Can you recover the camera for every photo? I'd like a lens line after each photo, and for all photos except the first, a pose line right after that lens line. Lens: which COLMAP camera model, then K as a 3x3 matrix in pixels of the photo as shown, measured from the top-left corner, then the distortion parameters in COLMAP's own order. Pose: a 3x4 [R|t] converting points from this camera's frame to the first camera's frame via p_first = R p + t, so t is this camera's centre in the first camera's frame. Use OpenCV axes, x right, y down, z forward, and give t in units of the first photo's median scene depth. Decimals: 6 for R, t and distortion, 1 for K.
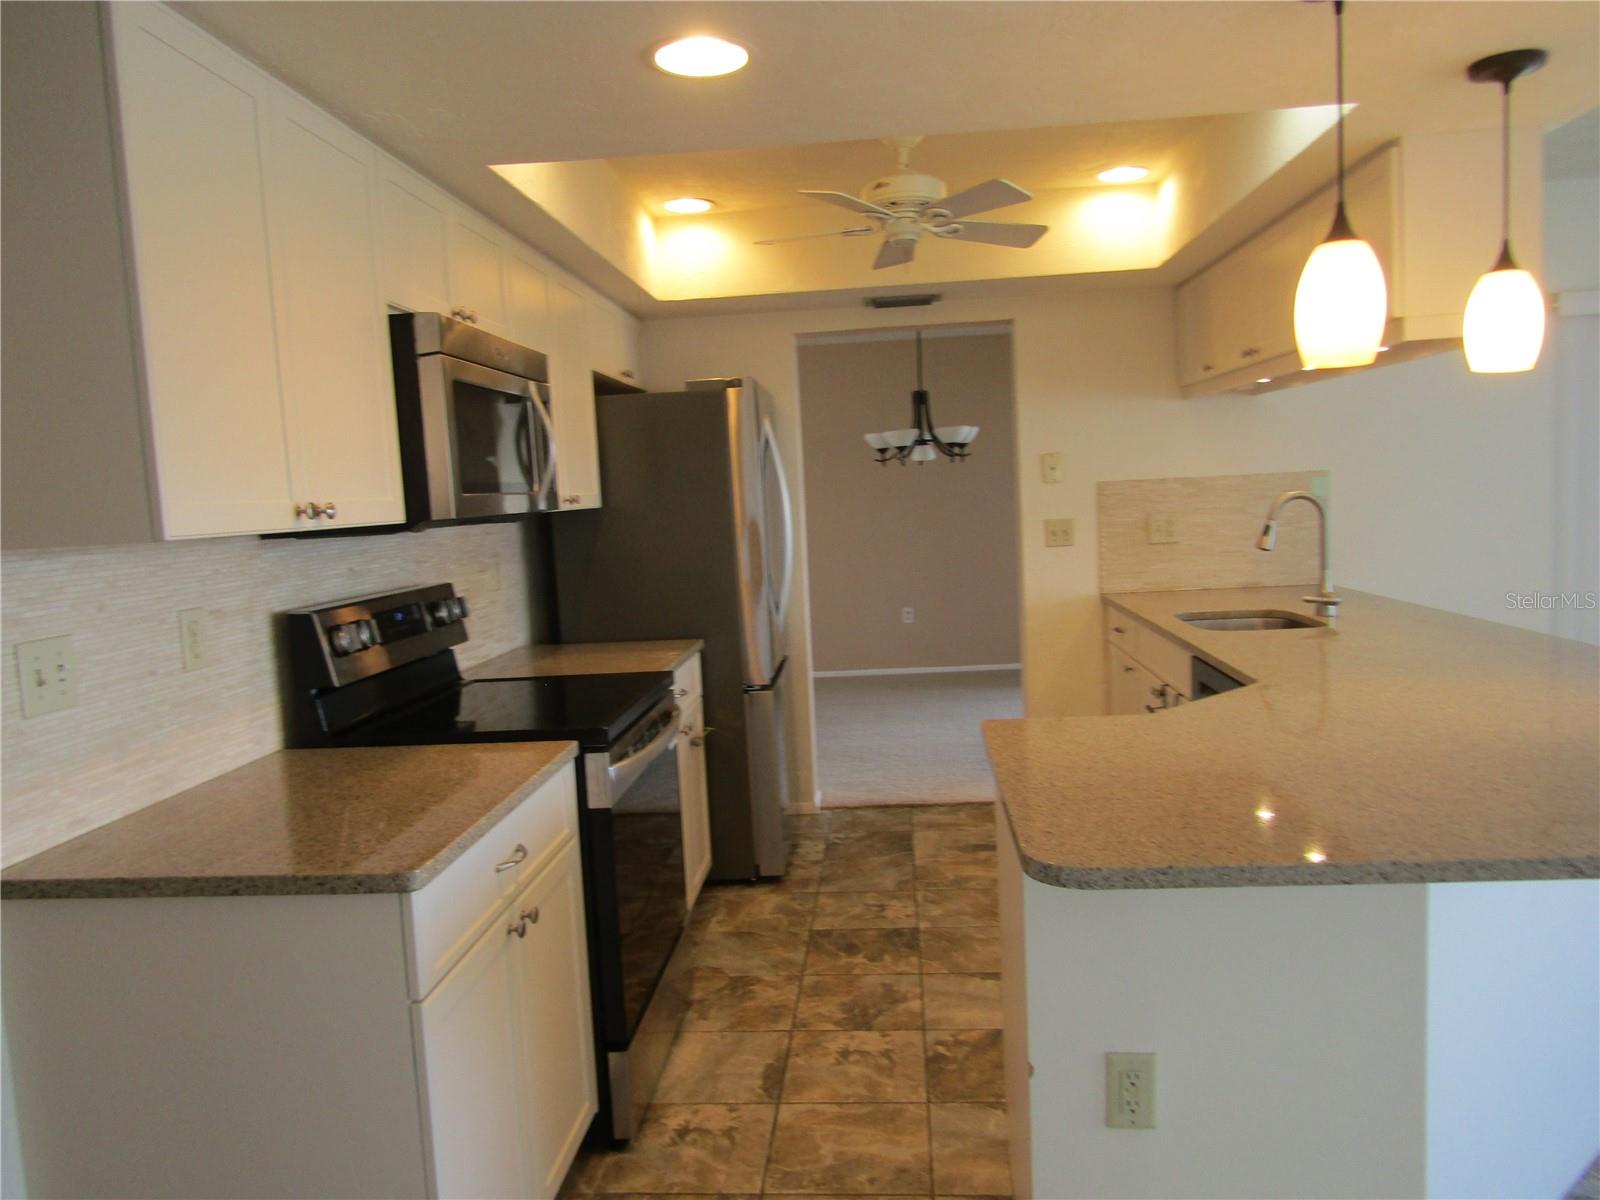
lens RADIAL K [[1138.1, 0, 795.9], [0, 1138.1, 608.1], [0, 0, 1]] dist [-0.016699, 0.004122]
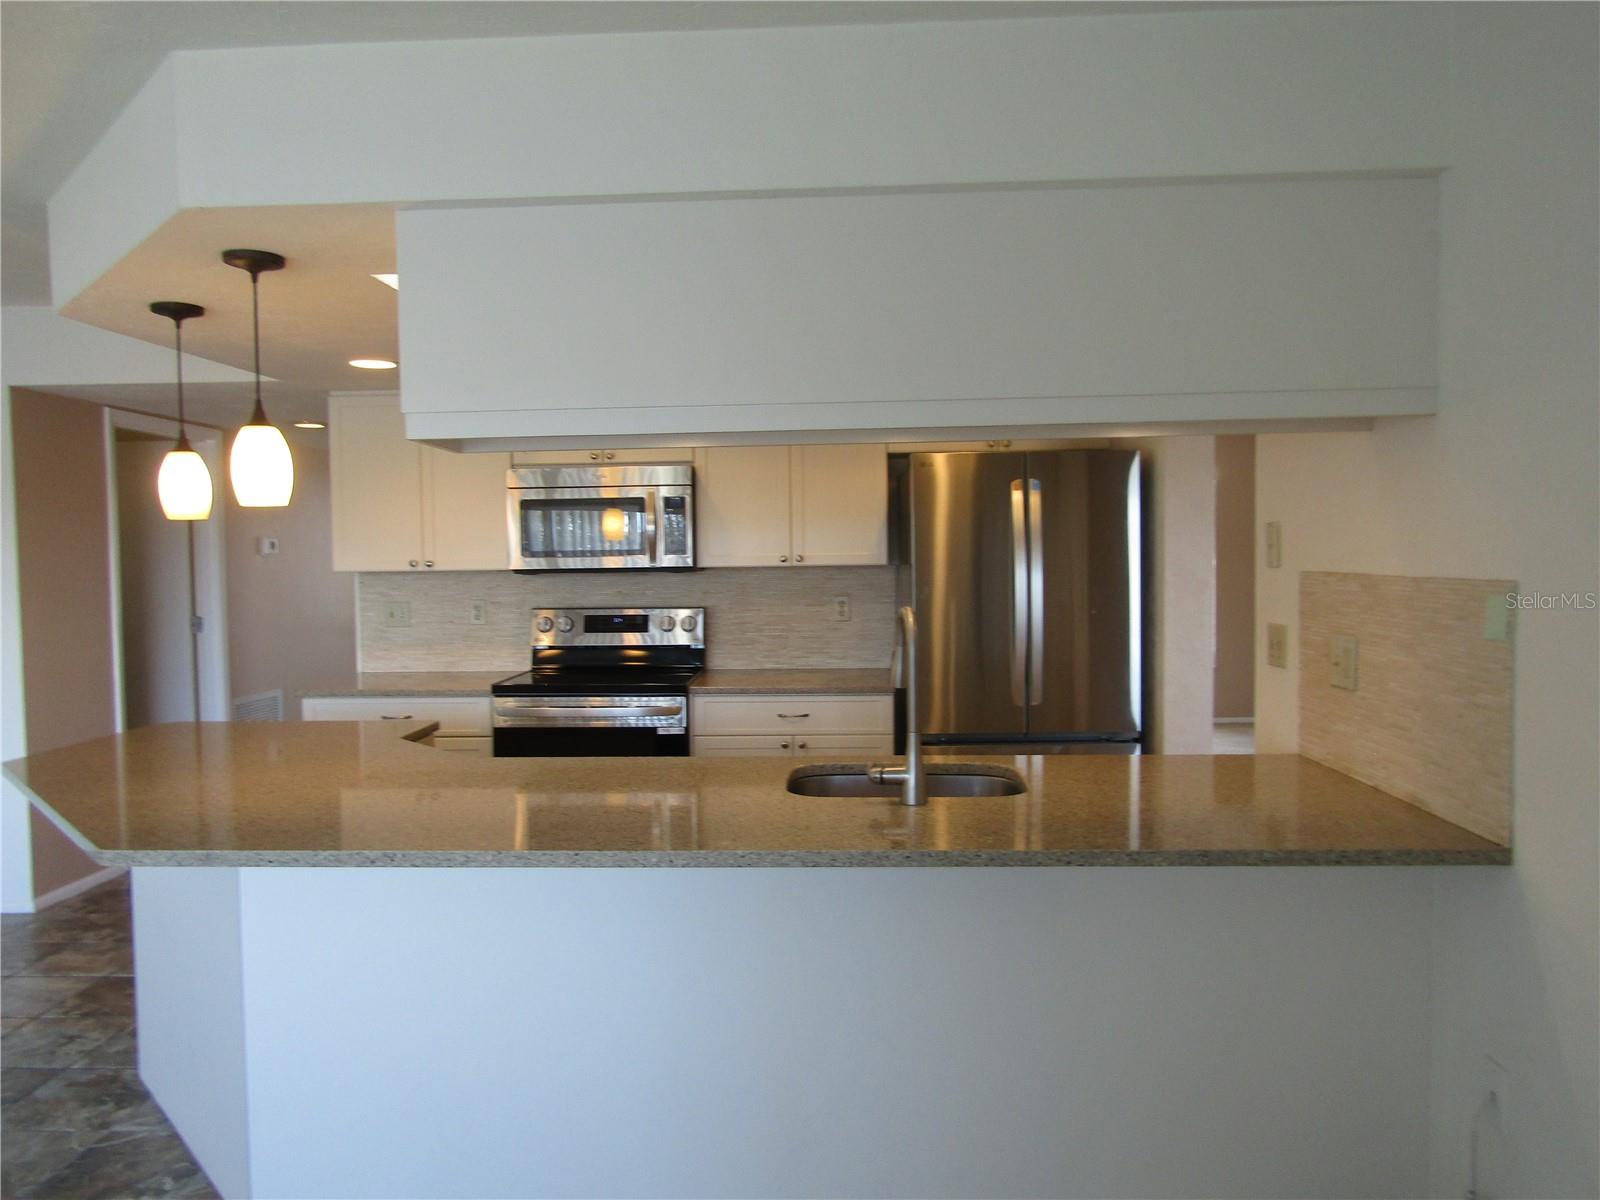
lens RADIAL K [[1138.1, 0, 813.9], [0, 1138.1, 601.2], [0, 0, 1]] dist [-0.016699, 0.004122]
pose [[0.052100, 0.093537, -0.994252, 1.473547], [-0.092594, 0.991767, 0.088452, -0.212619], [0.994340, 0.087453, 0.060332, 1.198967]]
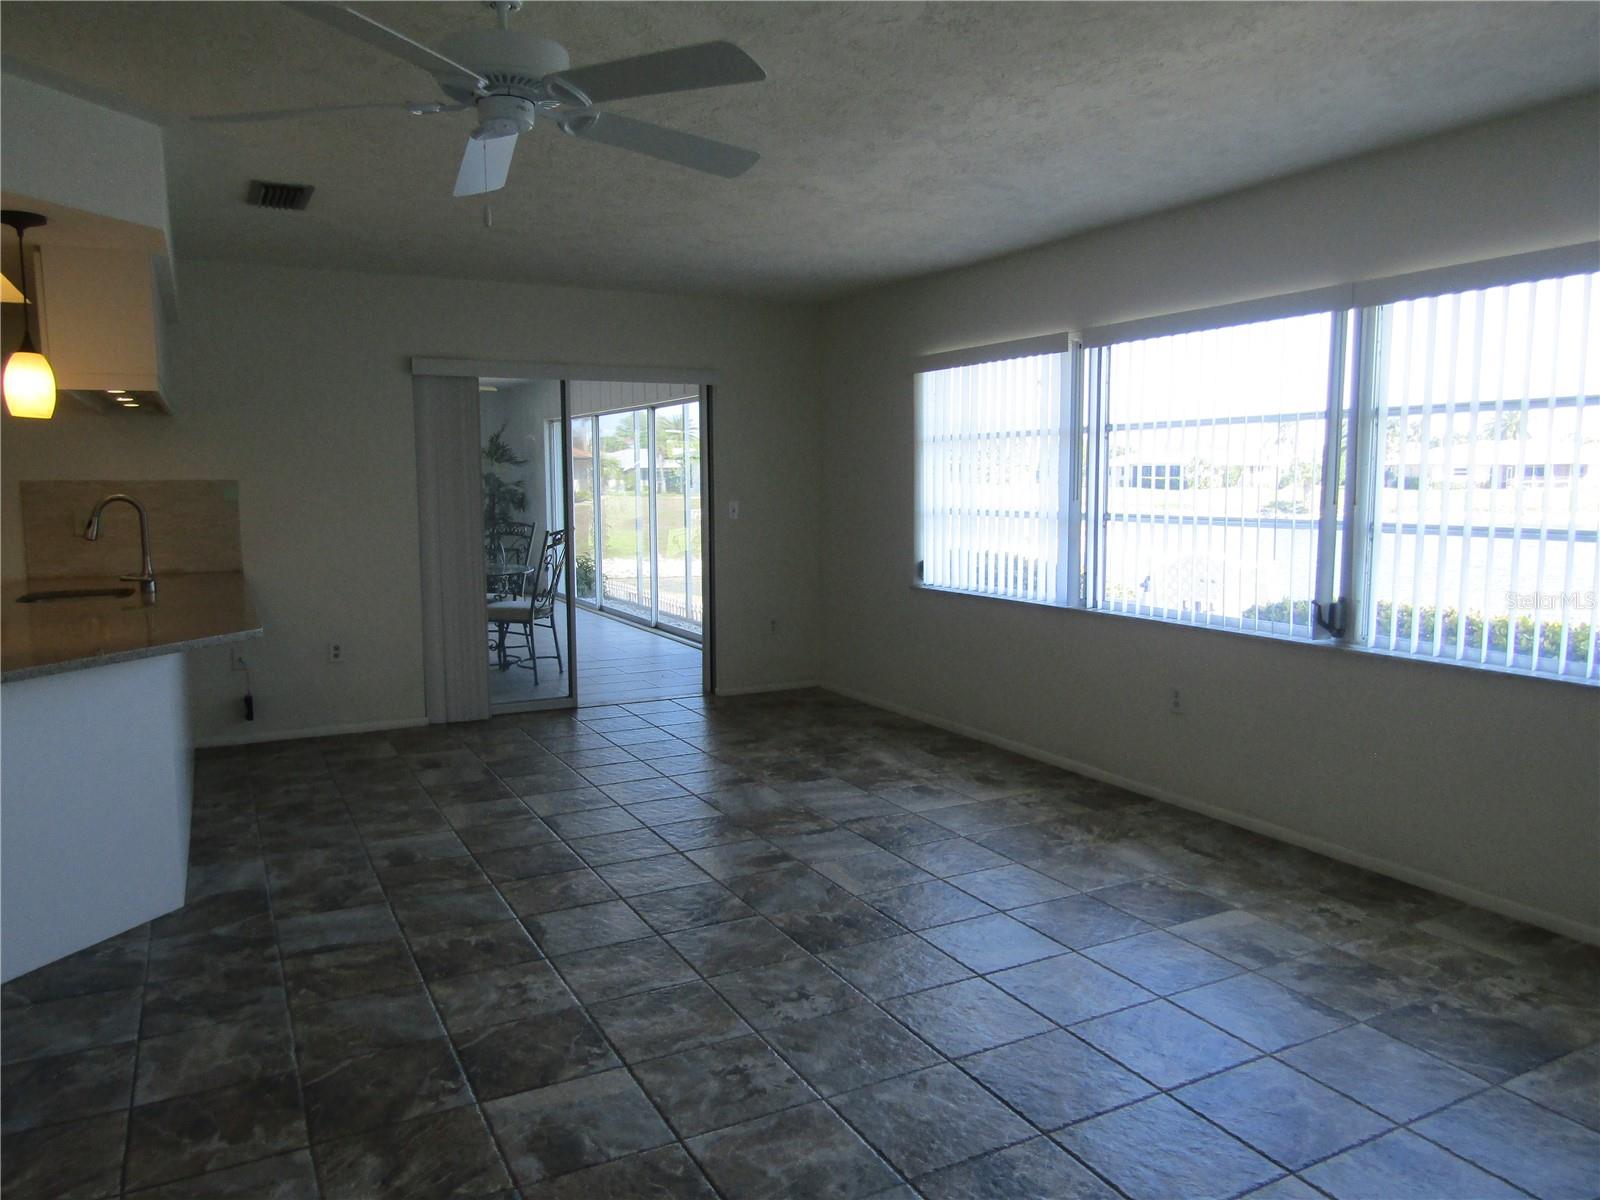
lens RADIAL K [[1138.1, 0, 811.5], [0, 1138.1, 602.5], [0, 0, 1]] dist [-0.016699, 0.004122]
pose [[0.837664, -0.011507, 0.546065, 0.529115], [0.015938, 0.999867, -0.003378, 0.047551], [-0.545953, 0.011533, 0.837736, -0.658618]]
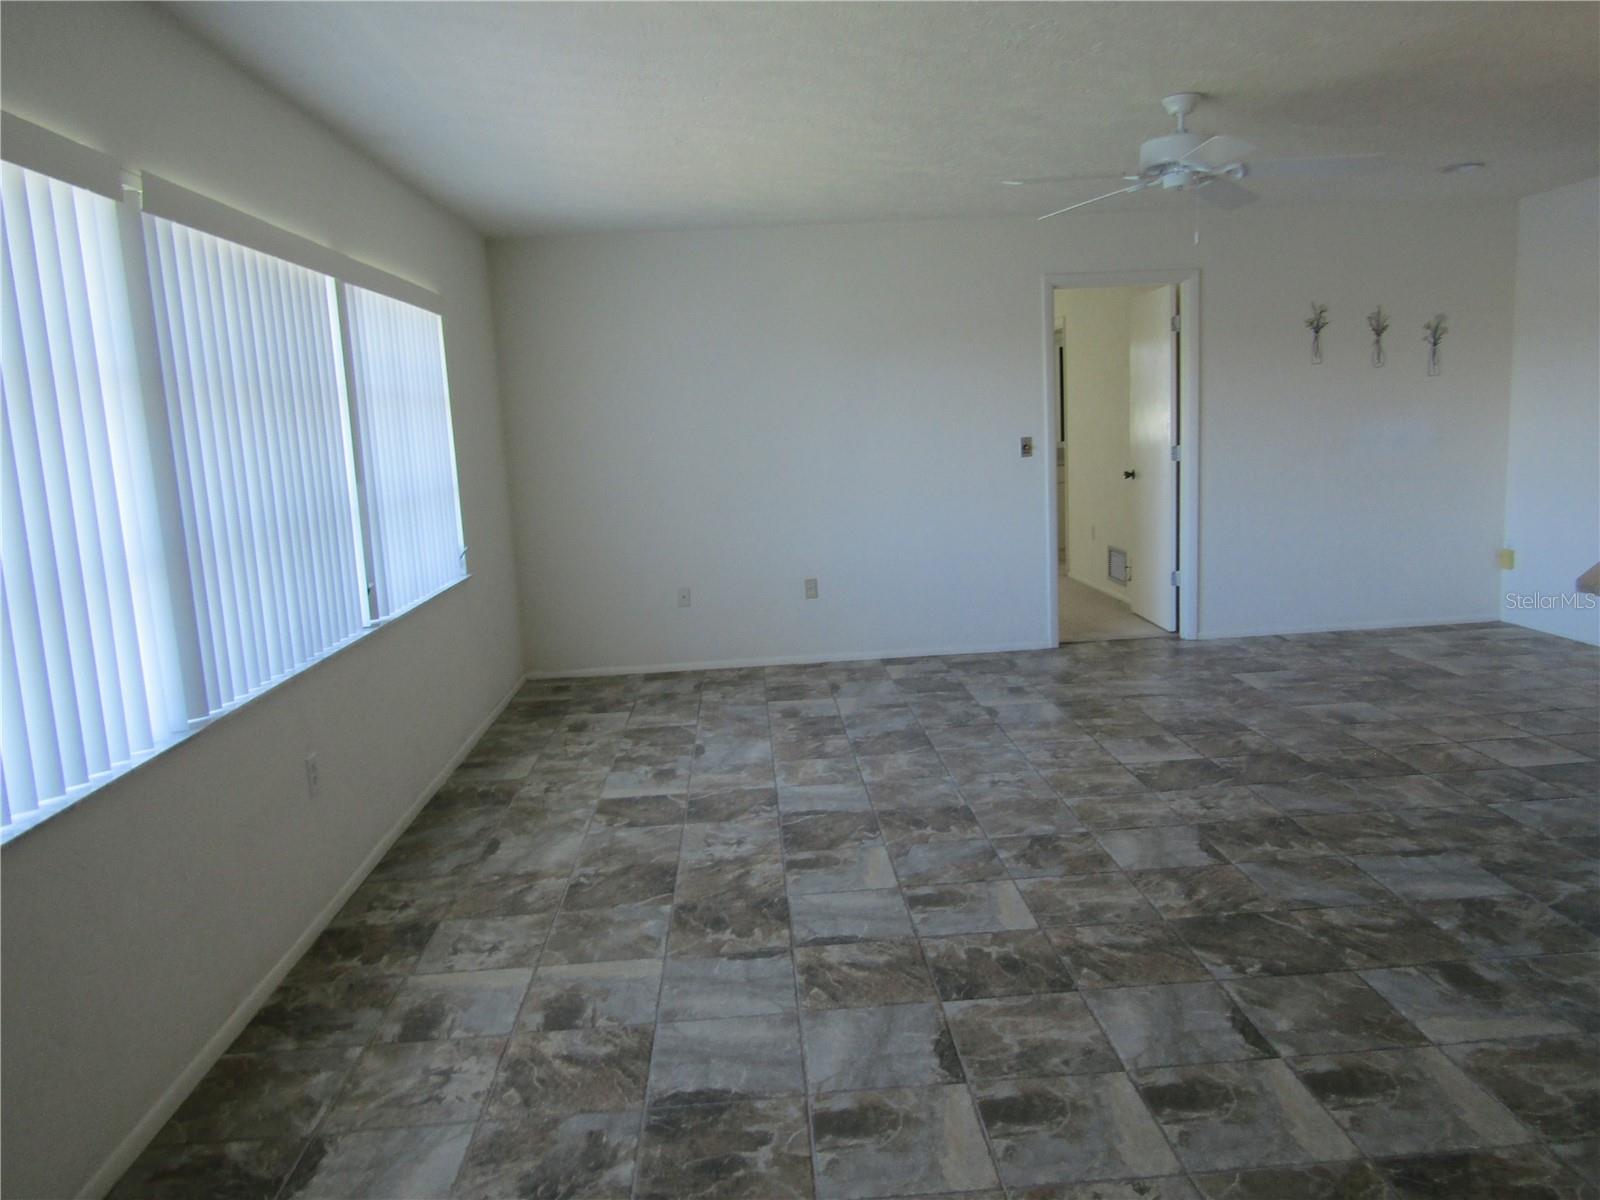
lens RADIAL K [[1138.1, 0, 802.2], [0, 1138.1, 601.7], [0, 0, 1]] dist [-0.016699, 0.004122]
pose [[-0.985557, 0.121241, -0.118232, 1.523859], [0.086721, 0.961007, 0.262575, -0.248673], [0.145456, 0.248530, -0.957641, 1.646692]]
